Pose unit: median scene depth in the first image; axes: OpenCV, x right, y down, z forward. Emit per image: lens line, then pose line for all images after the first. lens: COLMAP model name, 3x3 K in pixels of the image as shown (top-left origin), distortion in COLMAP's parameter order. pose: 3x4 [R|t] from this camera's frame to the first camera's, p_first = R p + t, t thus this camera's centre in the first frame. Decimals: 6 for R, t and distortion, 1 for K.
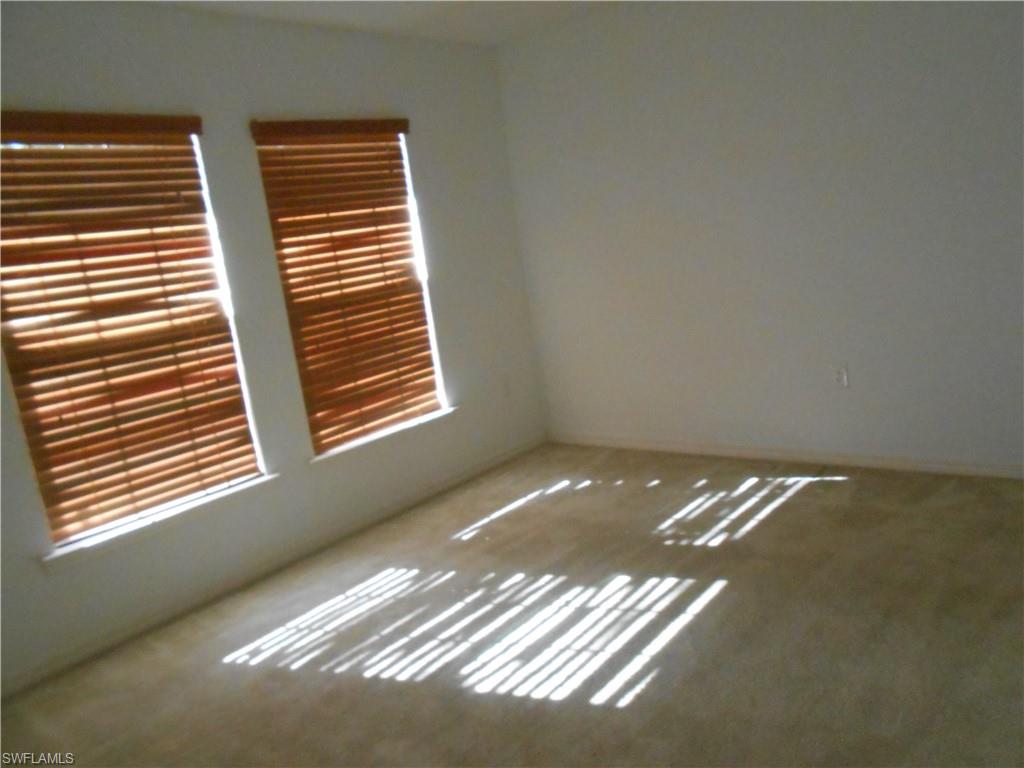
lens RADIAL K [[796.9, 0, 512.0], [0, 796.9, 384.0], [0, 0, 1]] dist [-0.006953, 0.001092]
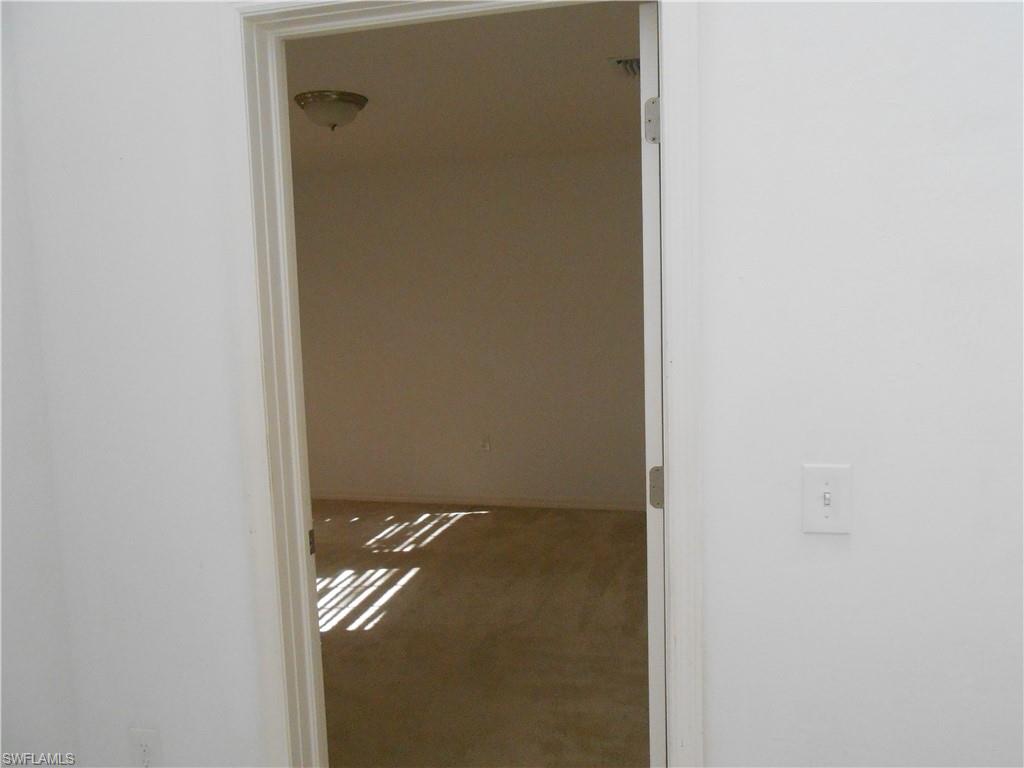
lens RADIAL K [[796.9, 0, 512.0], [0, 796.9, 384.0], [0, 0, 1]] dist [-0.006953, 0.001092]
pose [[0.898900, 0.068241, 0.432807, -0.225274], [-0.016591, 0.992390, -0.122012, 0.073024], [-0.437840, 0.102496, 0.893192, -0.418389]]
